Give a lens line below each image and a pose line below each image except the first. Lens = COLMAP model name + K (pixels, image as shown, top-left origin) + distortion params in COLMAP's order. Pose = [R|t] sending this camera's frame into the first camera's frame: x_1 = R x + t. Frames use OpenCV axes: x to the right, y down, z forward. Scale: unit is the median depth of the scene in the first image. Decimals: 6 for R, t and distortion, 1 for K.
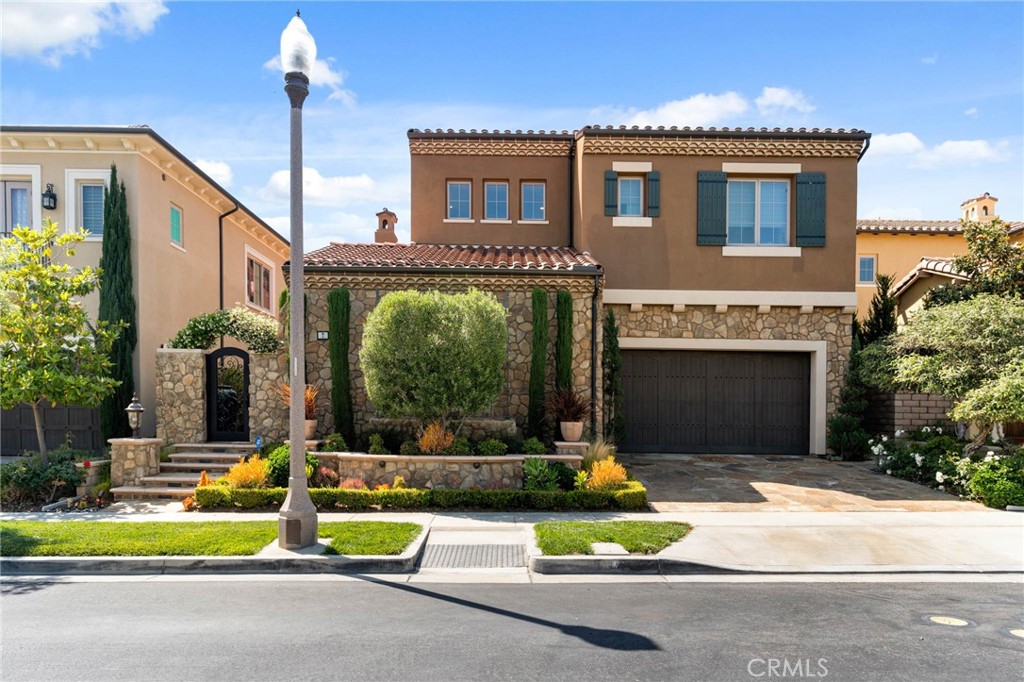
lens RADIAL K [[734.2, 0, 513.1], [0, 734.2, 442.7], [0, 0, 1]] dist [-0.003864, 0.001698]
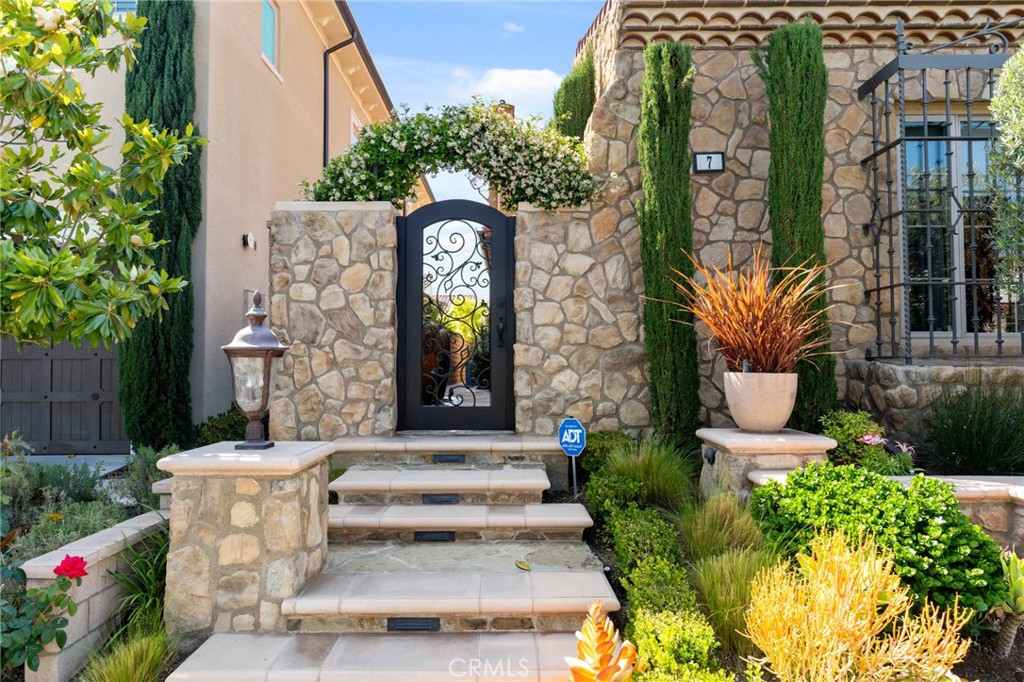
lens RADIAL K [[633.4, 0, 525.0], [0, 633.4, 337.1], [0, 0, 1]] dist [0.003829, 0.001548]
pose [[0.997634, -0.013215, 0.067466, -0.377502], [0.018655, 0.996567, -0.080655, -0.024224], [-0.066168, 0.081723, 0.994456, 0.658260]]
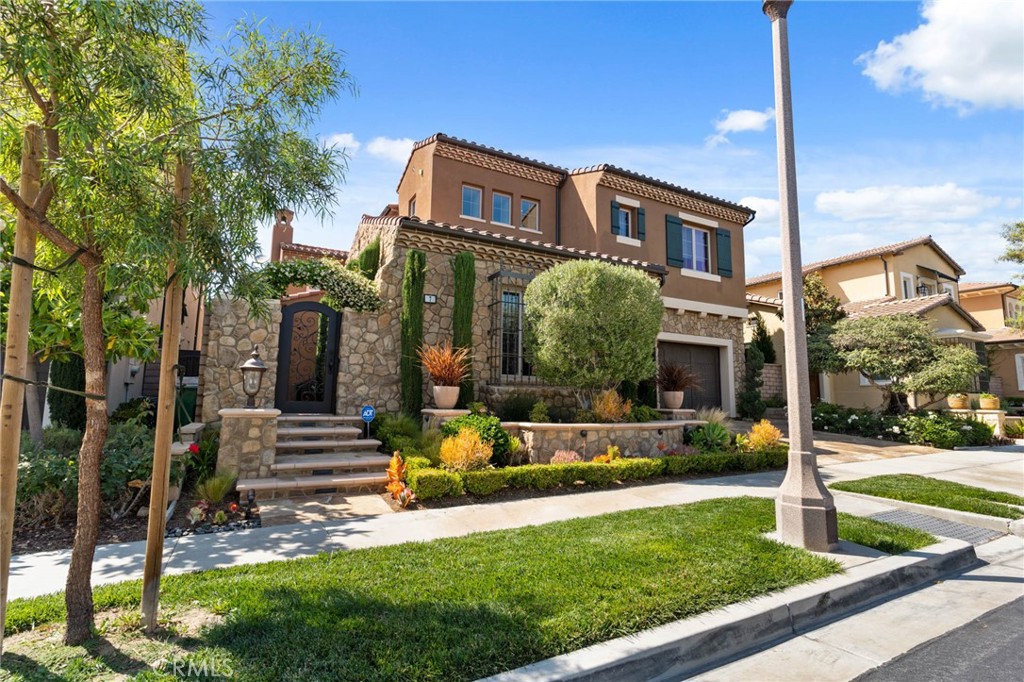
lens RADIAL K [[488.6, 0, 500.8], [0, 488.6, 339.8], [0, 0, 1]] dist [0.001018, 0.000114]
pose [[0.859350, 0.064392, 0.507318, -0.489493], [0.014388, 0.988604, -0.149852, 0.002178], [-0.511185, 0.136075, 0.848630, 0.415913]]
